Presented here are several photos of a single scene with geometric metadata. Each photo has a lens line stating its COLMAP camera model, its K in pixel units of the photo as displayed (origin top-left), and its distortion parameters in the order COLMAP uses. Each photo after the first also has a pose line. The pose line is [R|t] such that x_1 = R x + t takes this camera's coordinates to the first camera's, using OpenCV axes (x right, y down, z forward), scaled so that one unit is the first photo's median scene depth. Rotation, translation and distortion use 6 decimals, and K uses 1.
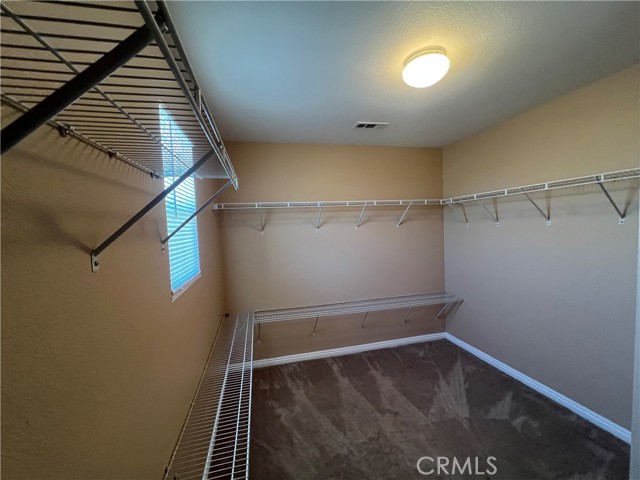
lens RADIAL K [[259.4, 0, 320.3], [0, 259.4, 241.4], [0, 0, 1]] dist [0.003350, 0.000206]
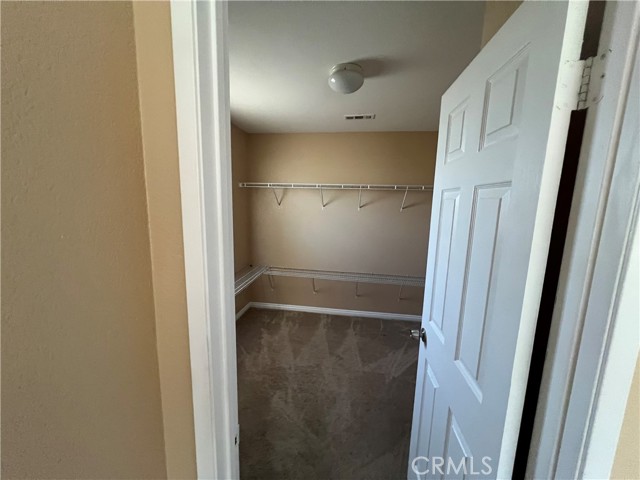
lens RADIAL K [[255.8, 0, 319.5], [0, 255.8, 242.0], [0, 0, 1]] dist [-0.004165, -0.000105]
pose [[0.928662, 0.115318, -0.352546, 0.468290], [-0.084818, 0.991282, 0.100825, -0.007263], [0.361100, -0.063730, 0.930347, -0.121177]]
